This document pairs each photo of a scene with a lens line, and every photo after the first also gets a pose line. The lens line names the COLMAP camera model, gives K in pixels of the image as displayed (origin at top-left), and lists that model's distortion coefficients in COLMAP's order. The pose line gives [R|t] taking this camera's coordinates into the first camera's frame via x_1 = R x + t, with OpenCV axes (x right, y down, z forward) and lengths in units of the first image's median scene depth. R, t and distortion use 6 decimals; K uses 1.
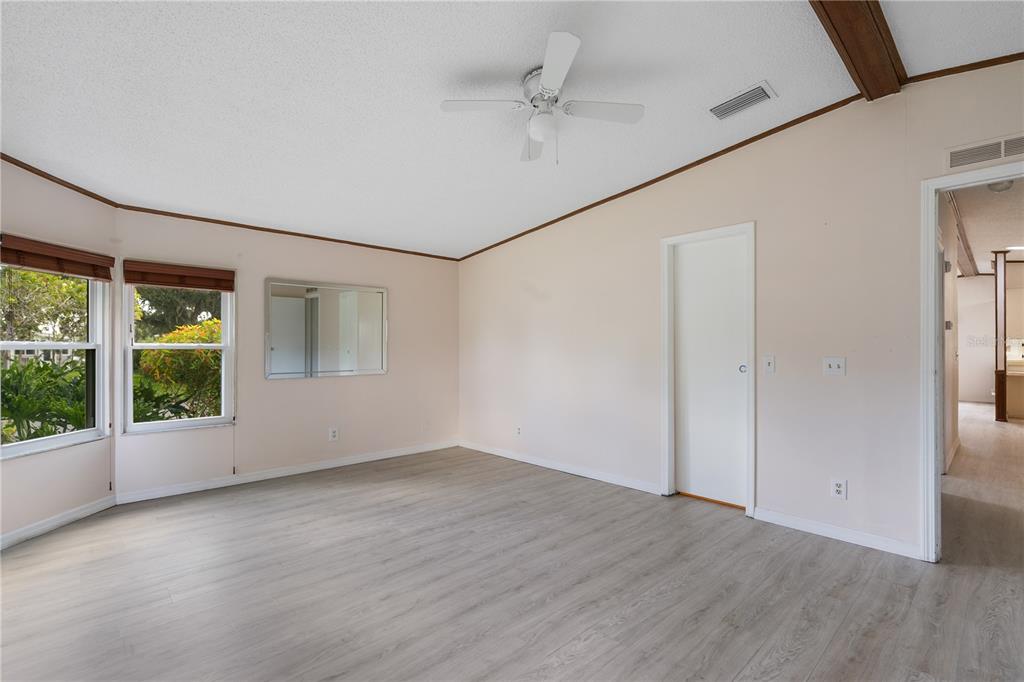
lens RADIAL K [[467.4, 0, 506.8], [0, 467.4, 342.3], [0, 0, 1]] dist [-0.000630, 0.000707]
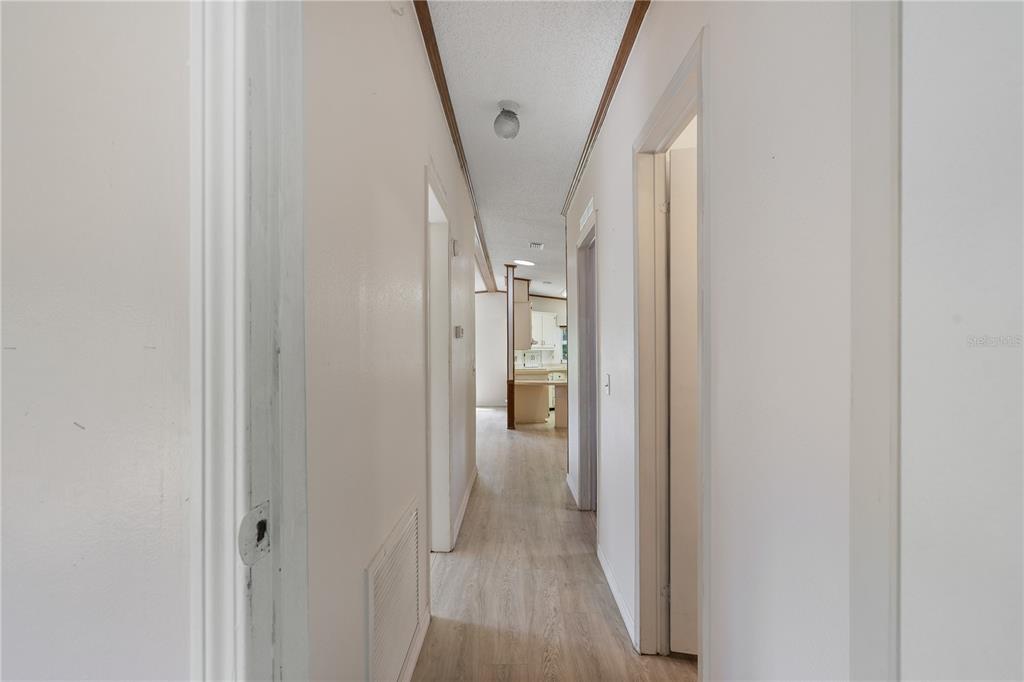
lens RADIAL K [[464.7, 0, 511.9], [0, 464.7, 351.4], [0, 0, 1]] dist [-0.000185, 0.000133]
pose [[0.687493, 0.000179, 0.726191, 0.242053], [-0.000414, 1.000000, 0.000146, -0.002883], [-0.726191, -0.000401, 0.687493, 0.225867]]
